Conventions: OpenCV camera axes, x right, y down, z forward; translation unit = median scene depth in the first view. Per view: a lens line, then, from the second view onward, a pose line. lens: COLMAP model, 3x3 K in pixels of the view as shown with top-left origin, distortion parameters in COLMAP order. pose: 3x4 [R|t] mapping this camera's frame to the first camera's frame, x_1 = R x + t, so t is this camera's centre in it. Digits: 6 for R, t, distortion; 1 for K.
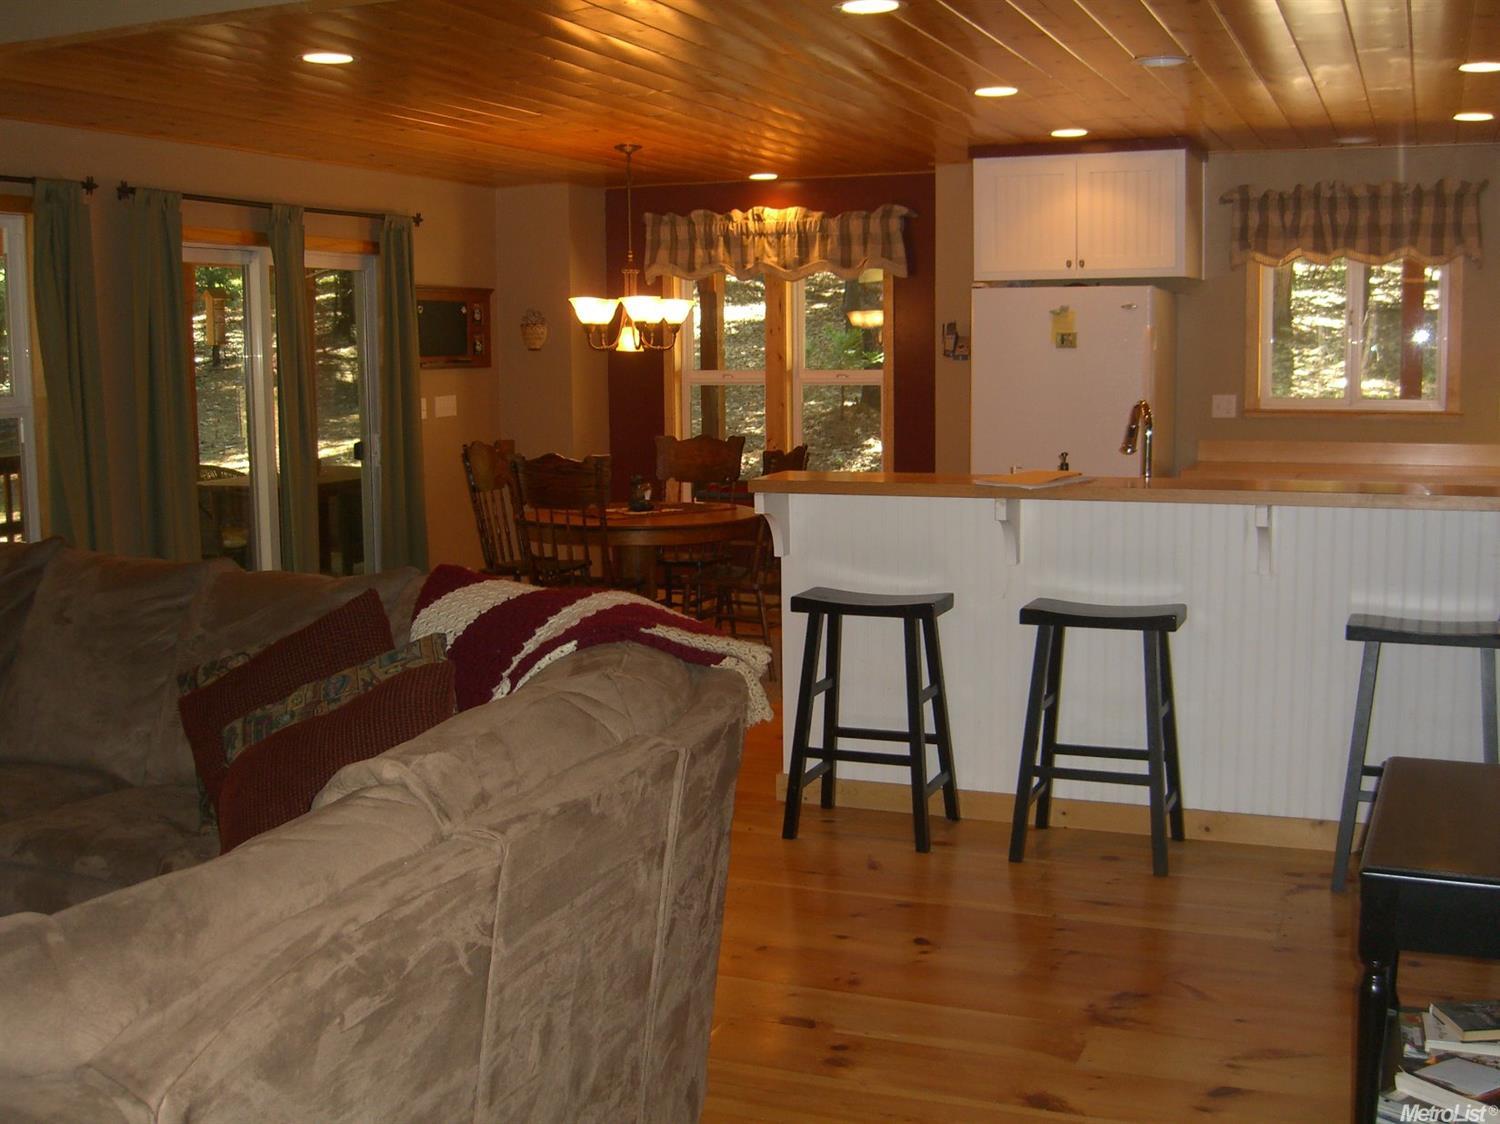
lens RADIAL K [[1686.3, 0, 750.0], [0, 1686.3, 562.0], [0, 0, 1]] dist [-0.121242, -0.003357]
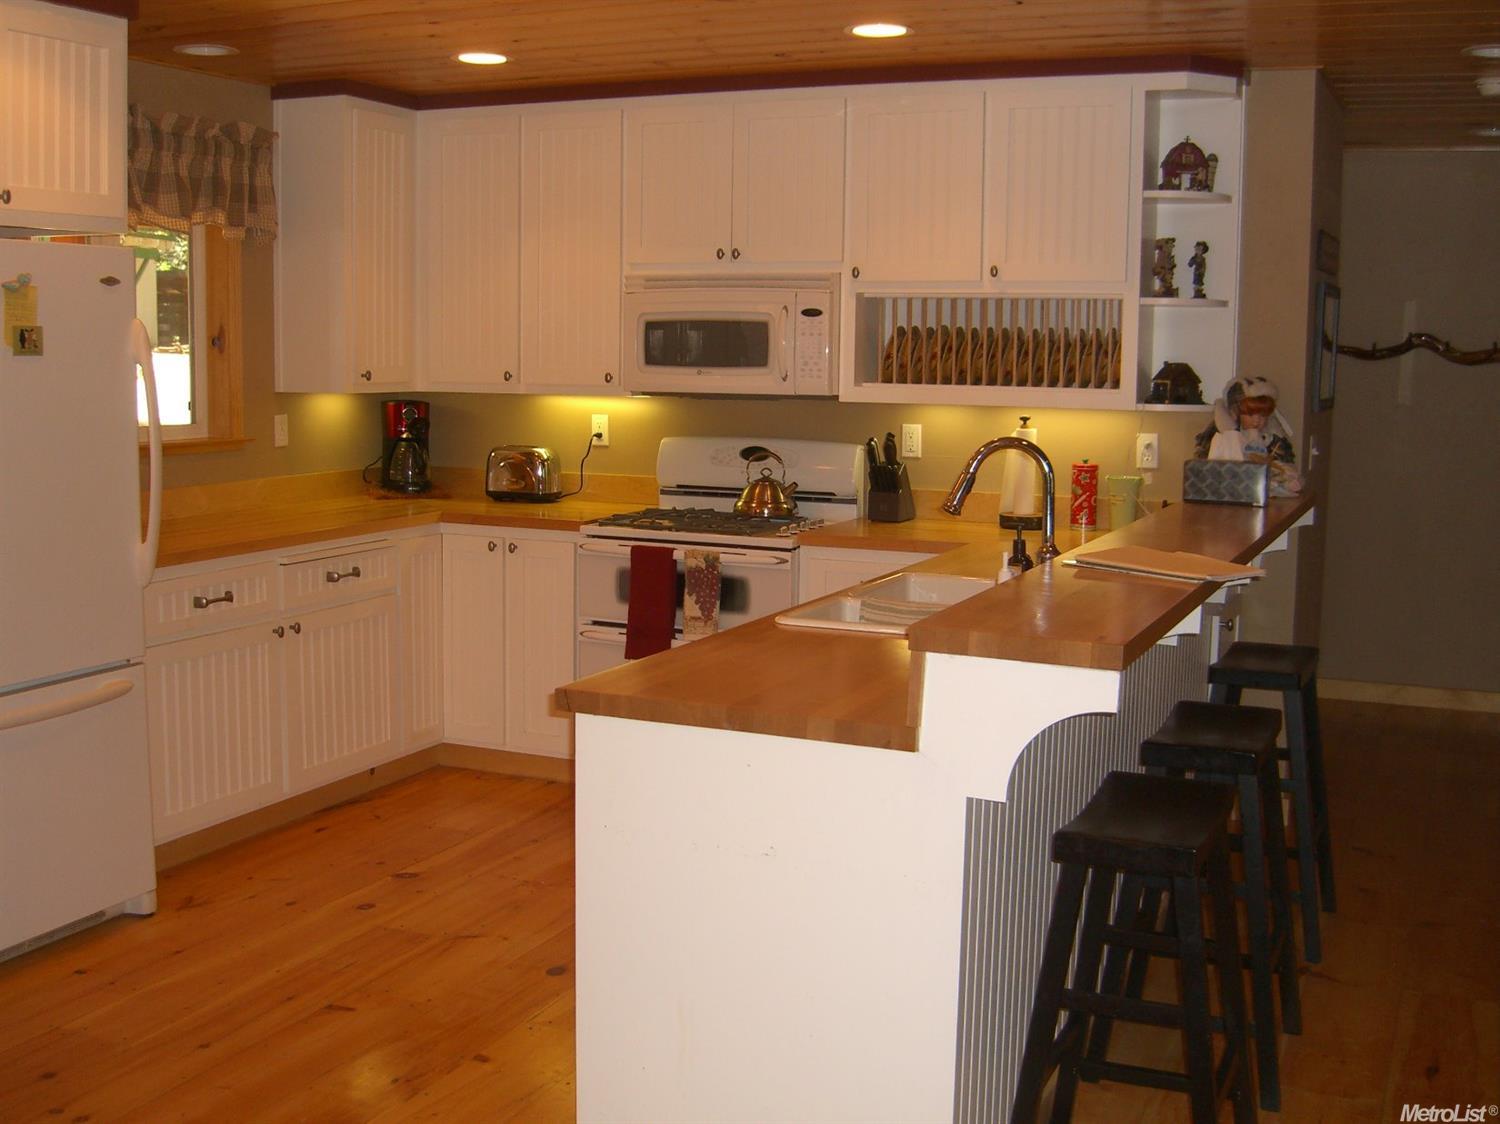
lens RADIAL K [[1686.3, 0, 750.0], [0, 1686.3, 562.0], [0, 0, 1]] dist [-0.121242, -0.003357]
pose [[0.030066, -0.115674, 0.992832, -0.318356], [0.113250, 0.987279, 0.111597, -0.093360], [-0.993111, 0.109083, 0.042784, 0.742063]]
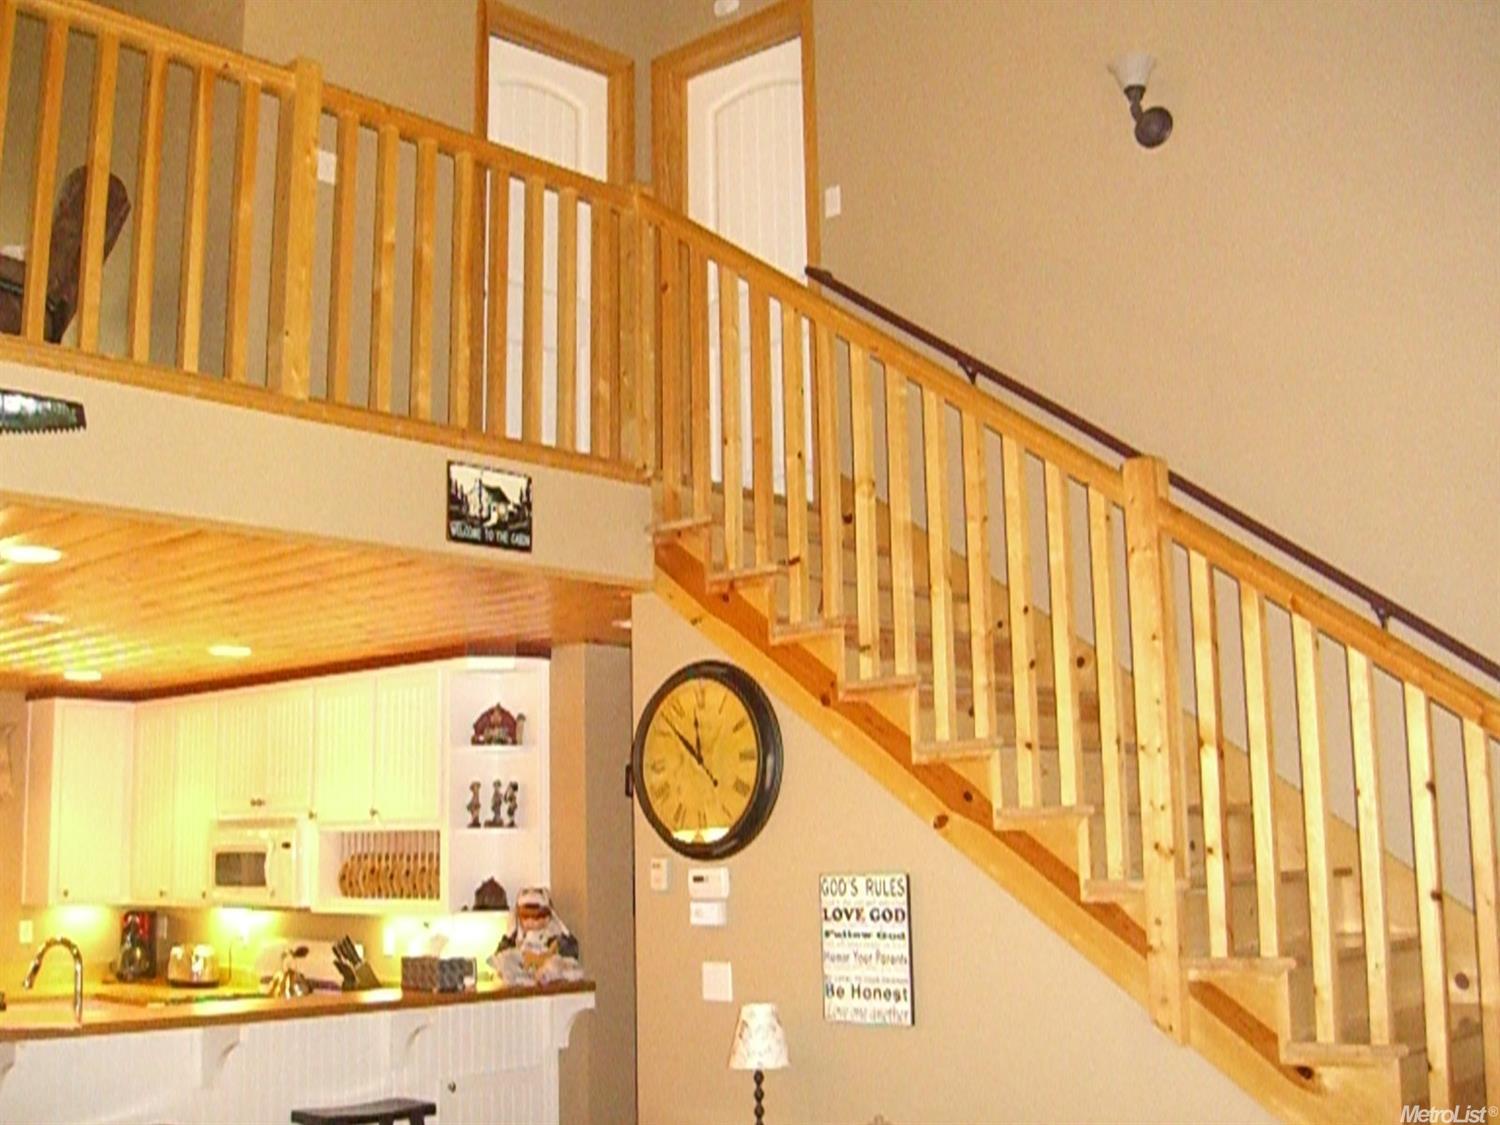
lens RADIAL K [[1686.3, 0, 750.0], [0, 1686.3, 562.5], [0, 0, 1]] dist [-0.121242, -0.003357]
pose [[0.350707, 0.161897, 0.922385, -0.411765], [0.131414, 0.966690, -0.219639, -0.027653], [-0.927219, 0.198243, 0.317750, 0.155648]]
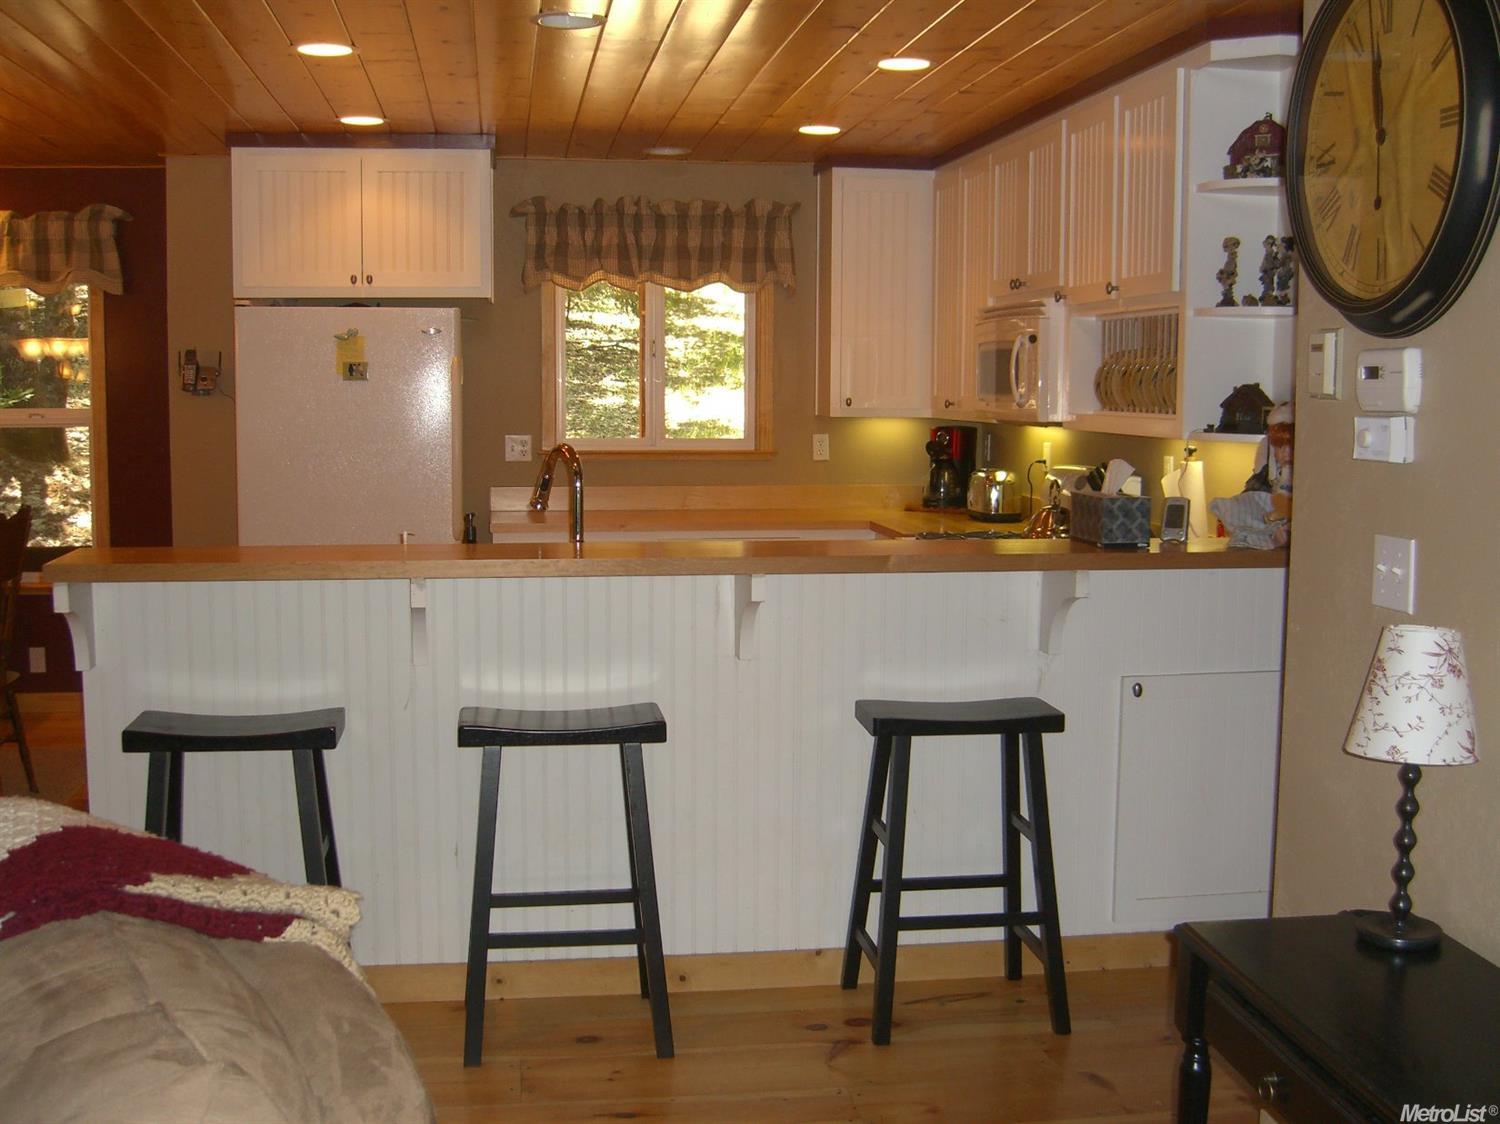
lens RADIAL K [[1686.3, 0, 750.0], [0, 1686.3, 562.0], [0, 0, 1]] dist [-0.121242, -0.003357]
pose [[0.860750, -0.038434, 0.507576, -0.064954], [0.050273, 0.998689, -0.009632, -0.019982], [-0.506540, 0.033808, 0.861553, 0.187911]]
